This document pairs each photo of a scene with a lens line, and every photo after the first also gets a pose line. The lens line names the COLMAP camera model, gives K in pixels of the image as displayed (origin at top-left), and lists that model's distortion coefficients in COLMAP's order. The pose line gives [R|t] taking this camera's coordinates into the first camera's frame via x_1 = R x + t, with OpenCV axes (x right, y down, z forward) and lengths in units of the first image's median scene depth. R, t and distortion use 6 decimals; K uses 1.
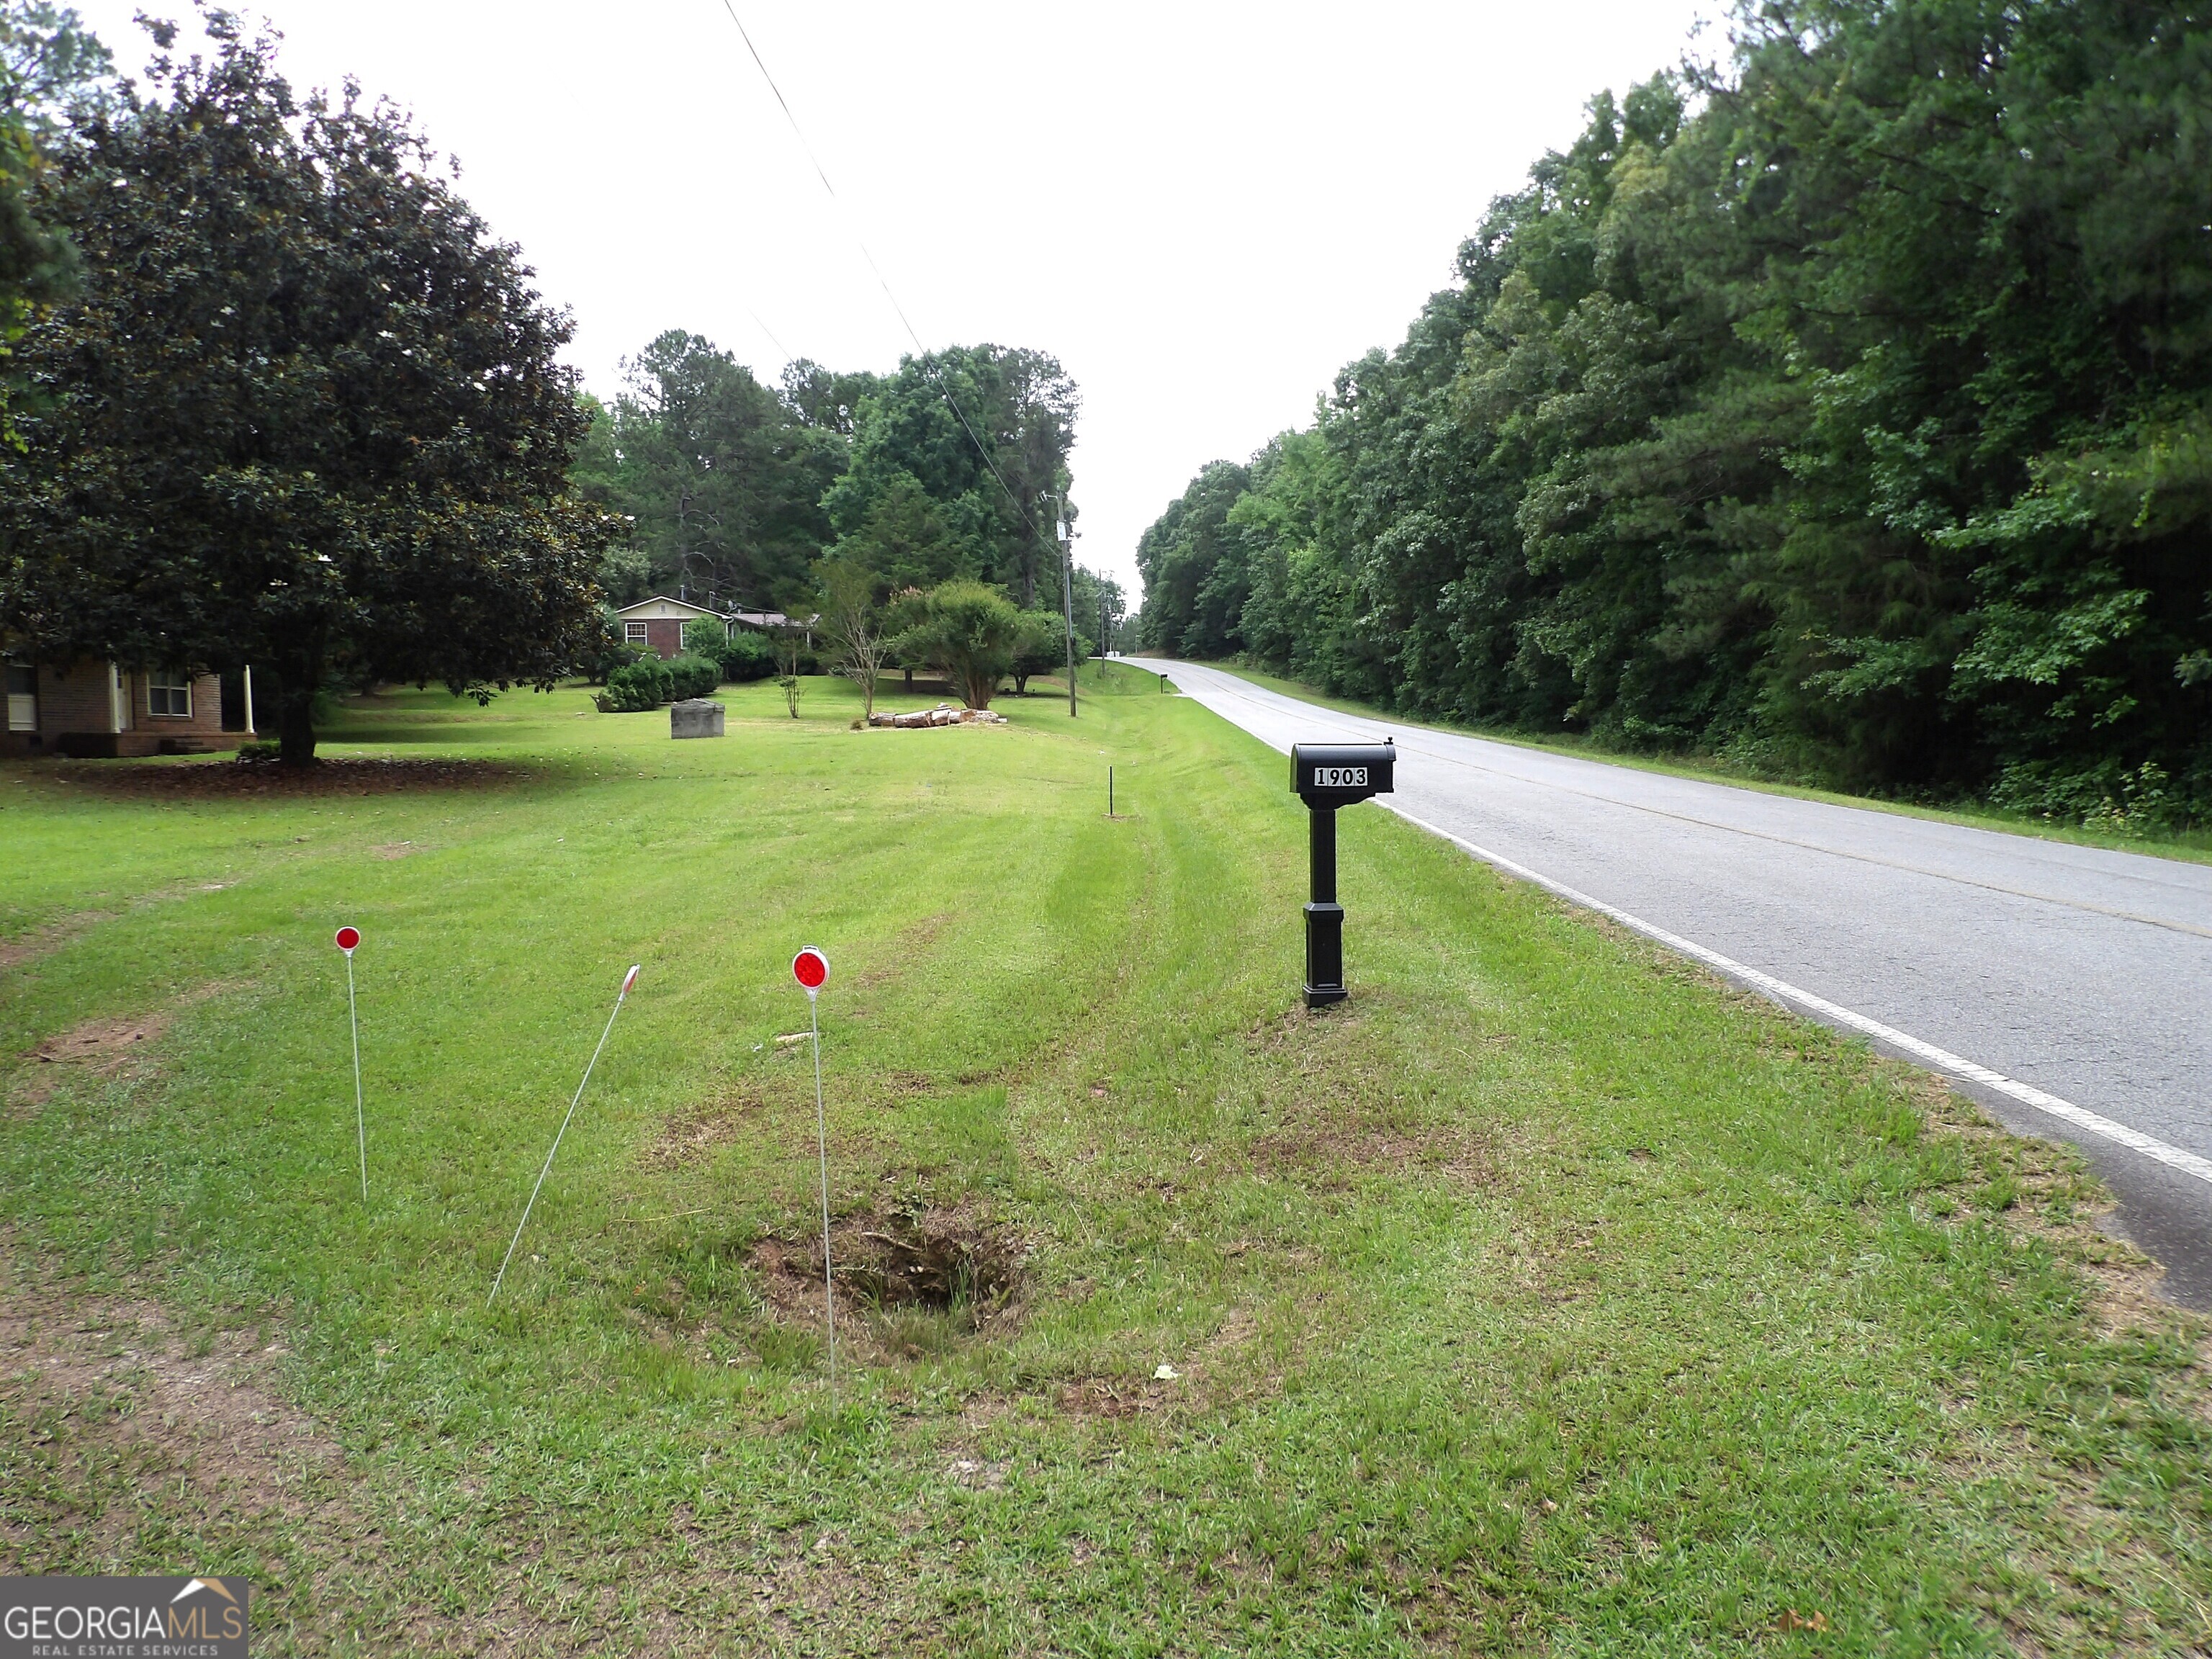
lens RADIAL K [[1569.8, 0, 1106.0], [0, 1569.8, 829.5], [0, 0, 1]] dist [-0.042060, 0.058965]
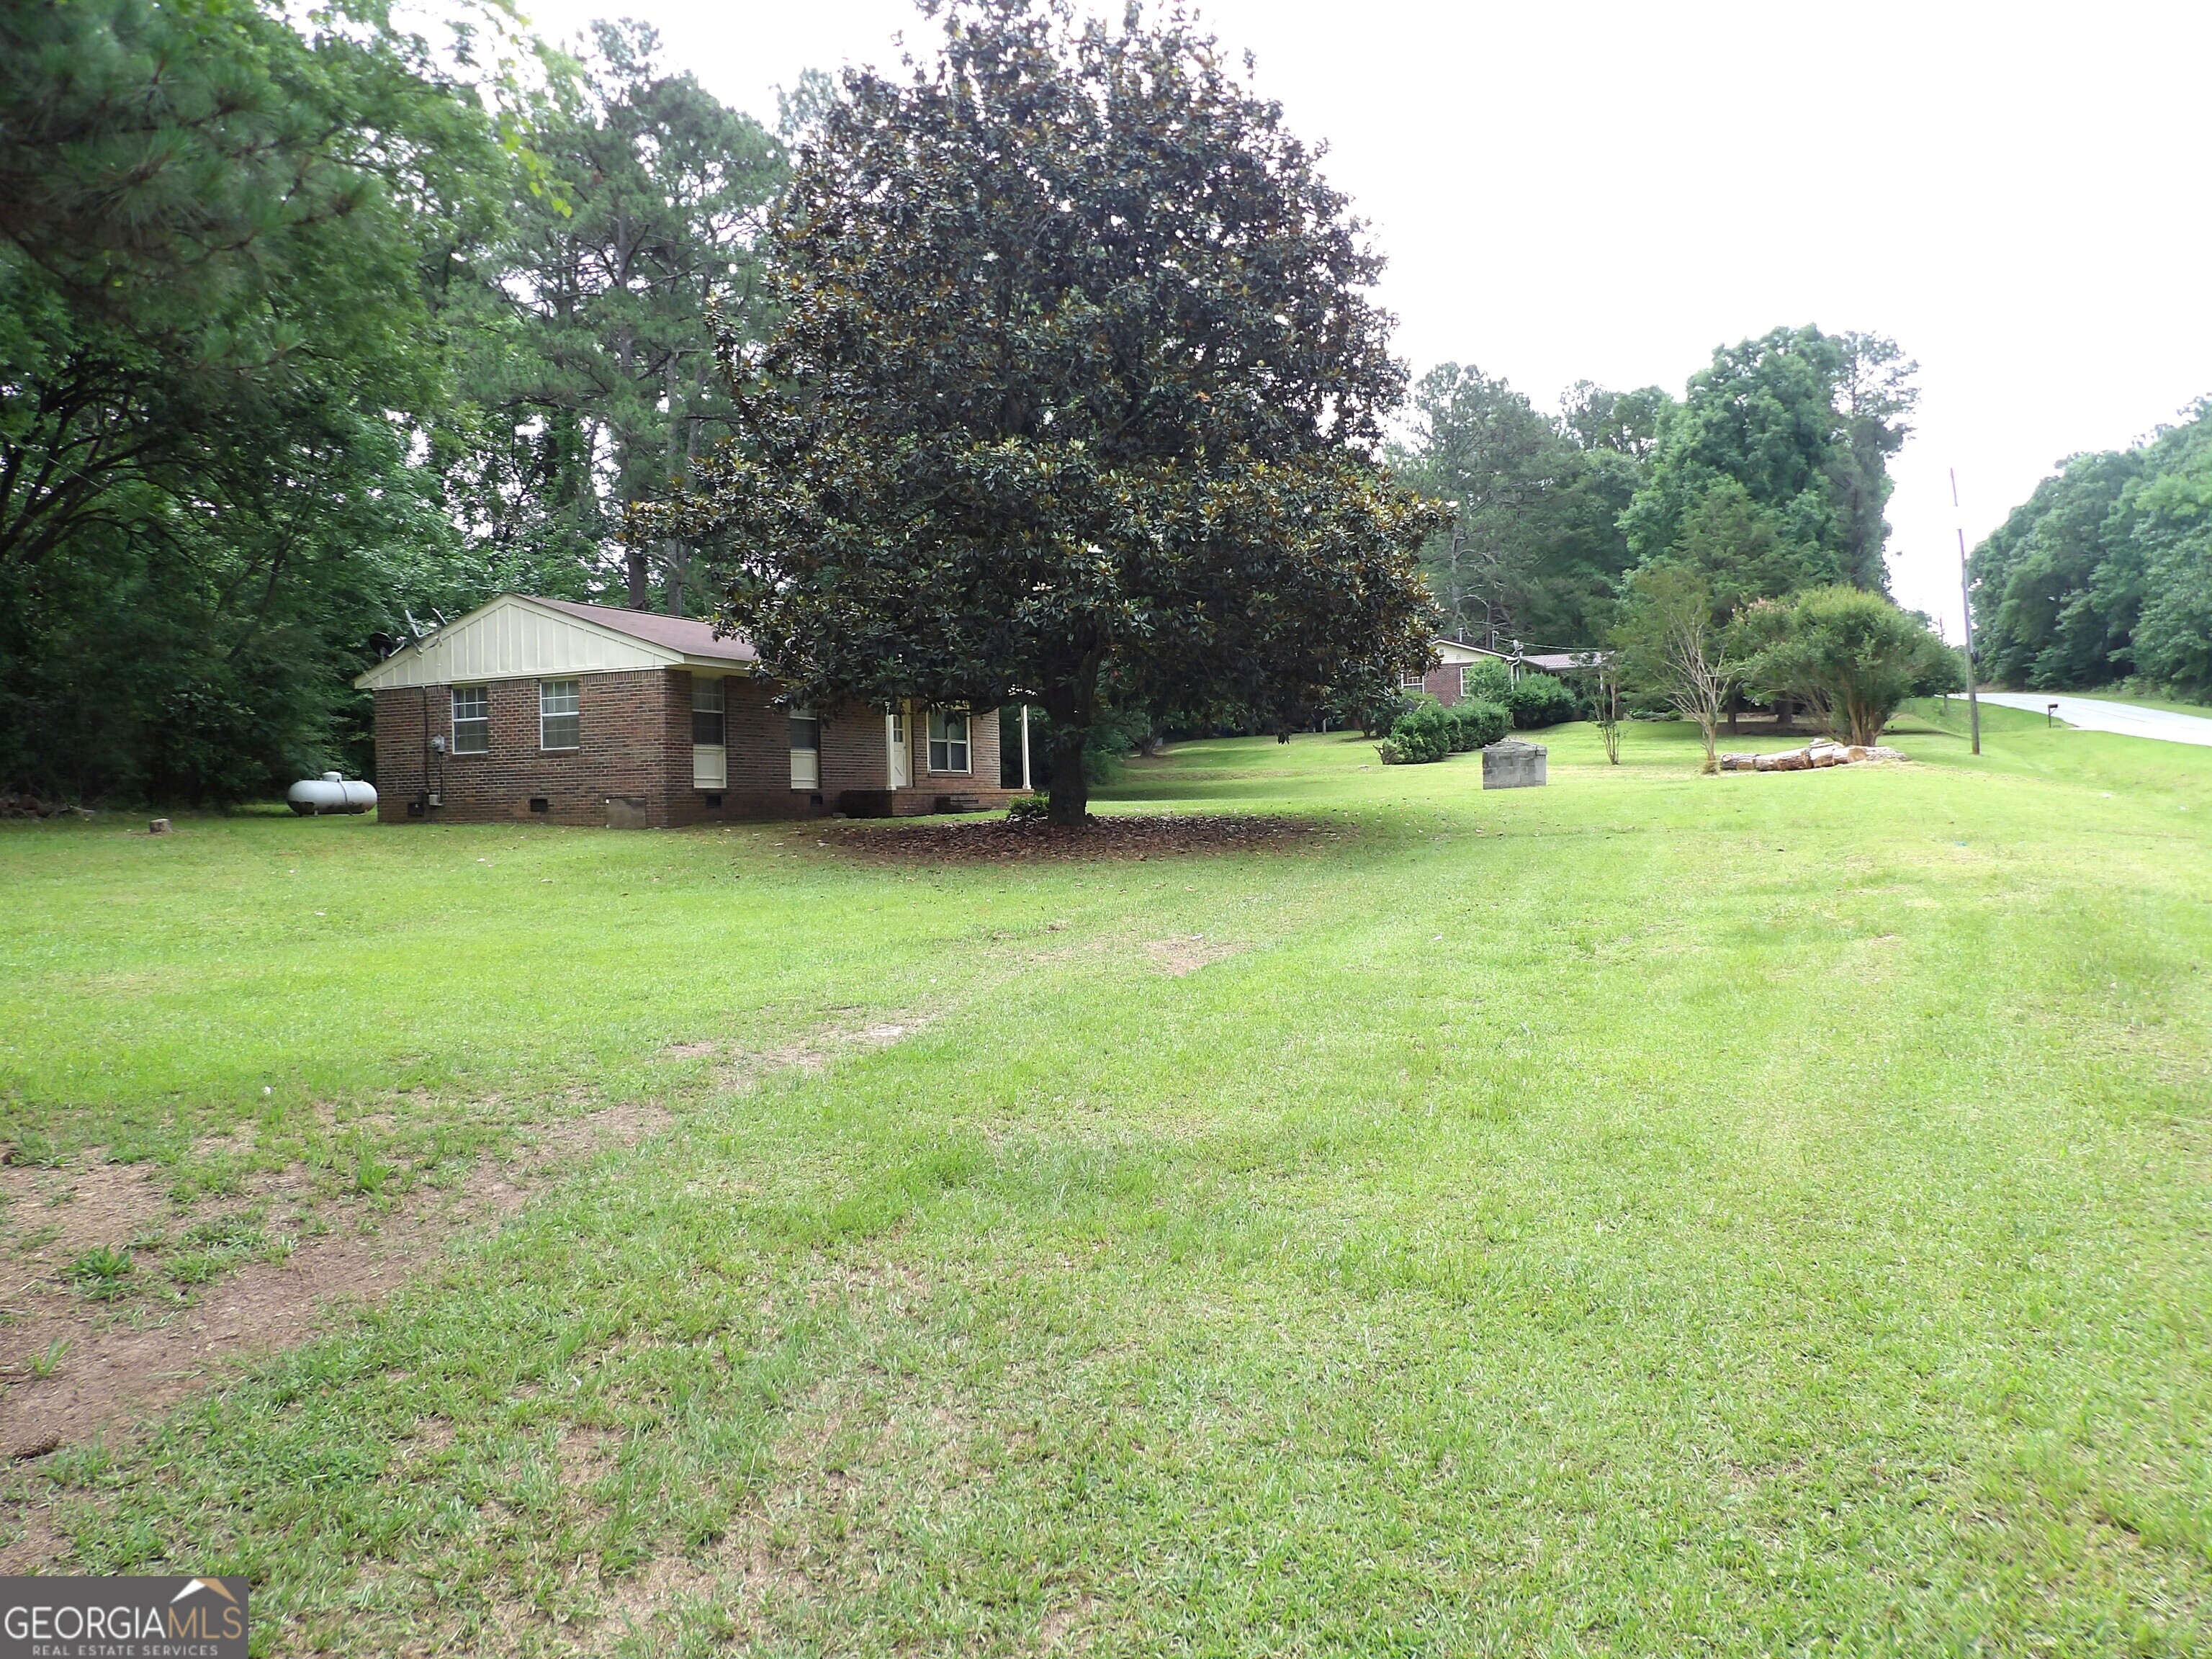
lens RADIAL K [[1545.8, 0, 1106.0], [0, 1545.8, 829.5], [0, 0, 1]] dist [0.000596, 0.000432]
pose [[0.892235, -0.010045, -0.451459, -0.059580], [-0.007562, 0.999280, -0.037179, -0.003491], [0.451507, 0.036587, 0.891517, 0.126850]]
